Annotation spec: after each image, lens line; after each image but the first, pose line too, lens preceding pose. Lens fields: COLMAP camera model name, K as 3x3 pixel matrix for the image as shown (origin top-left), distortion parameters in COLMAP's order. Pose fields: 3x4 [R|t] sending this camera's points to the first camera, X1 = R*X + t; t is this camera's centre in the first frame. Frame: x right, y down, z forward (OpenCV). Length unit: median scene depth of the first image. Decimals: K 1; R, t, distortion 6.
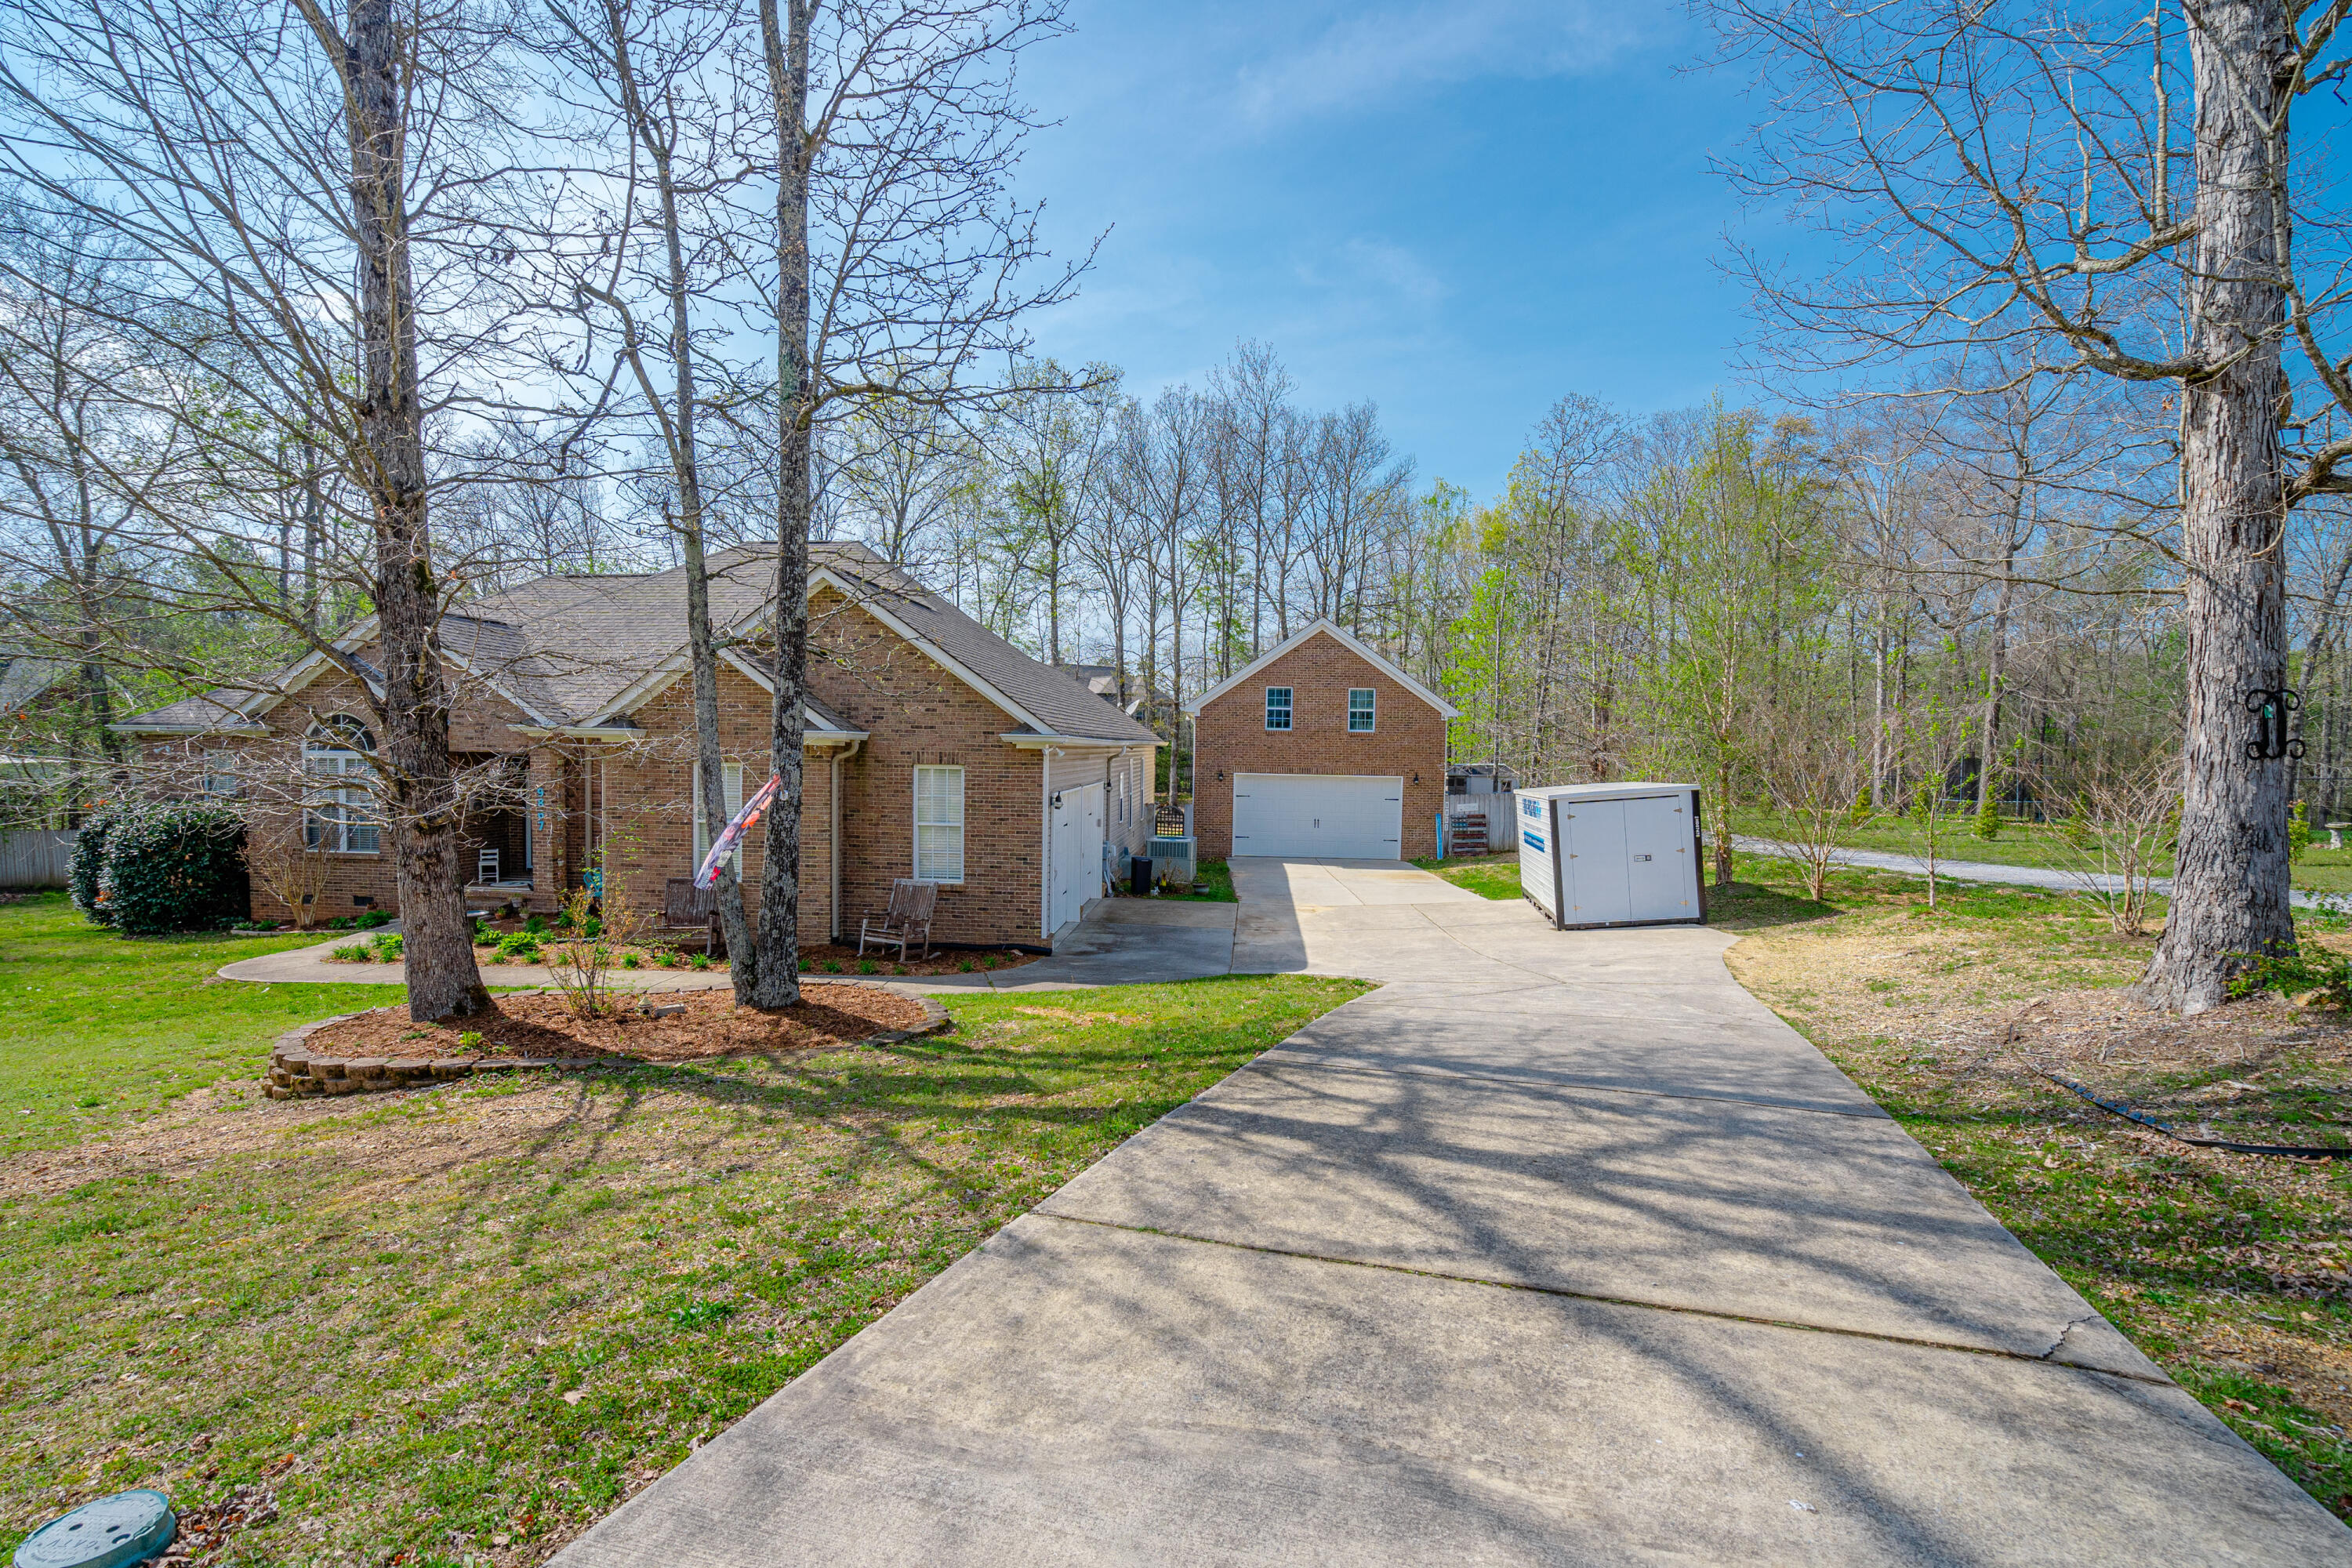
lens RADIAL K [[1075.4, 0, 1172.5], [0, 1075.4, 790.6], [0, 0, 1]] dist [-0.059295, 0.021524]
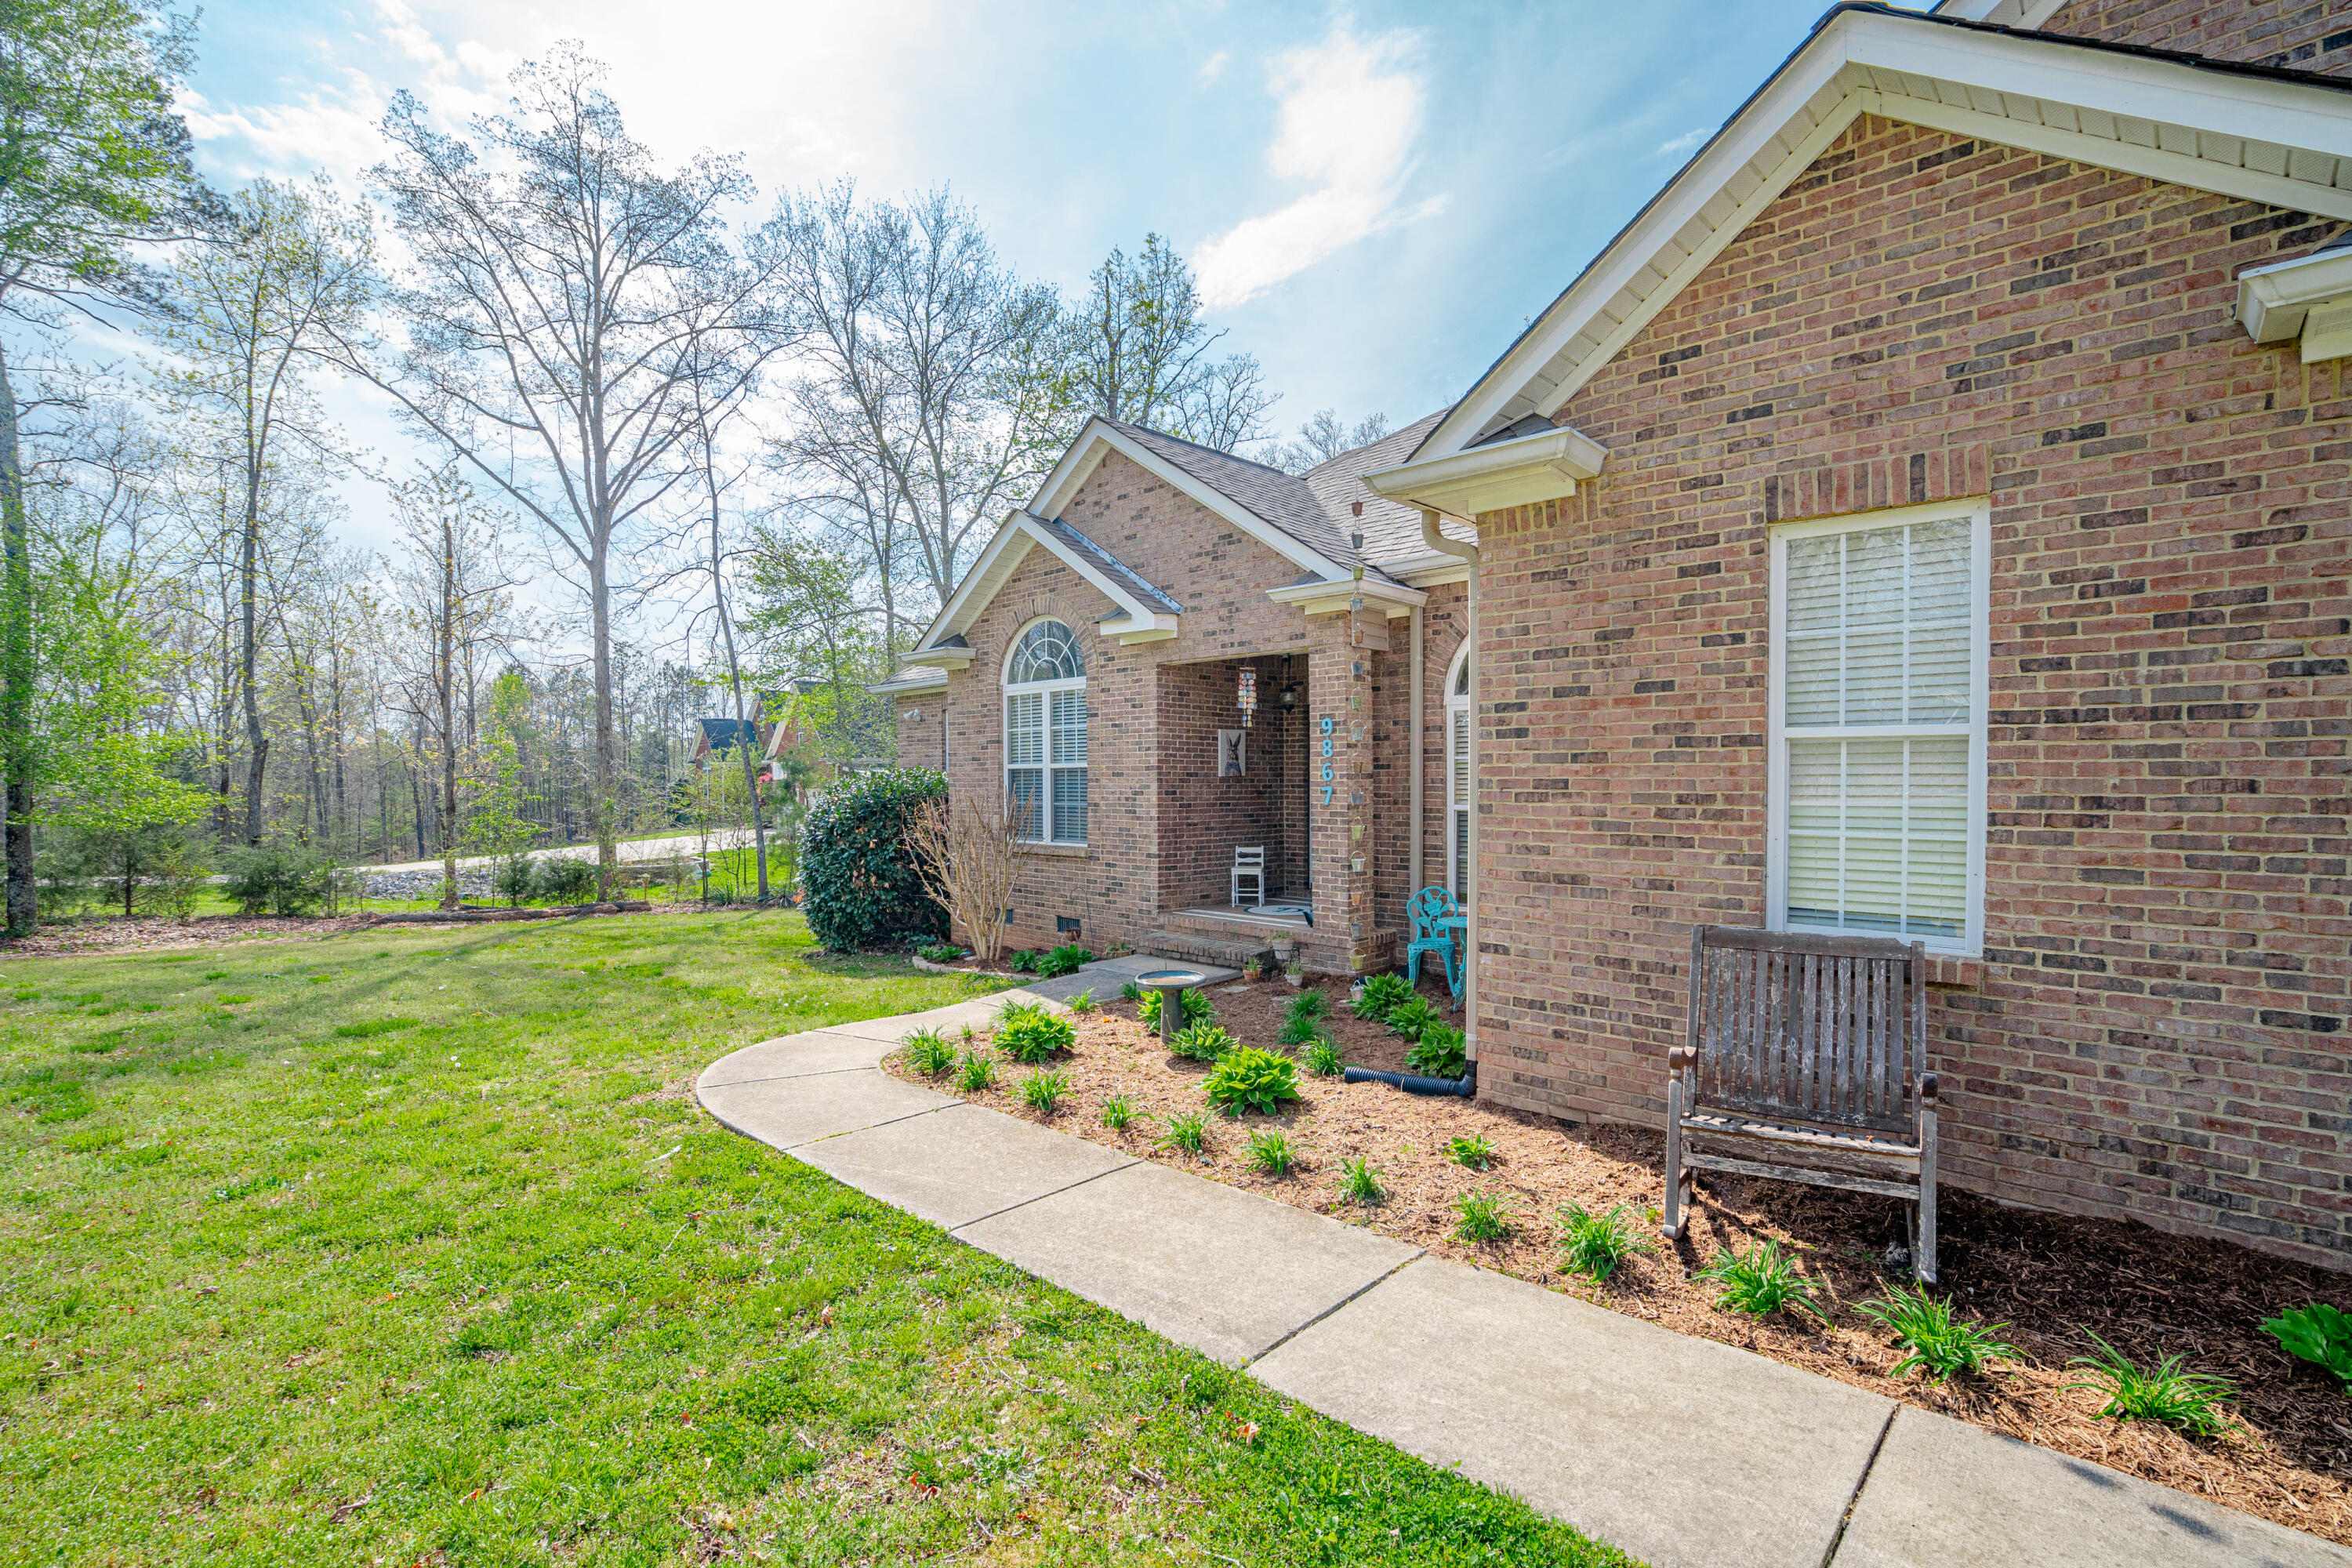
lens RADIAL K [[1075.4, 0, 1172.5], [0, 1075.4, 790.6], [0, 0, 1]] dist [-0.059295, 0.021524]
pose [[0.760452, -0.011061, -0.649300, -0.330308], [-0.009938, 0.999540, -0.028666, 0.046311], [0.649318, 0.028252, 0.759992, 0.575834]]
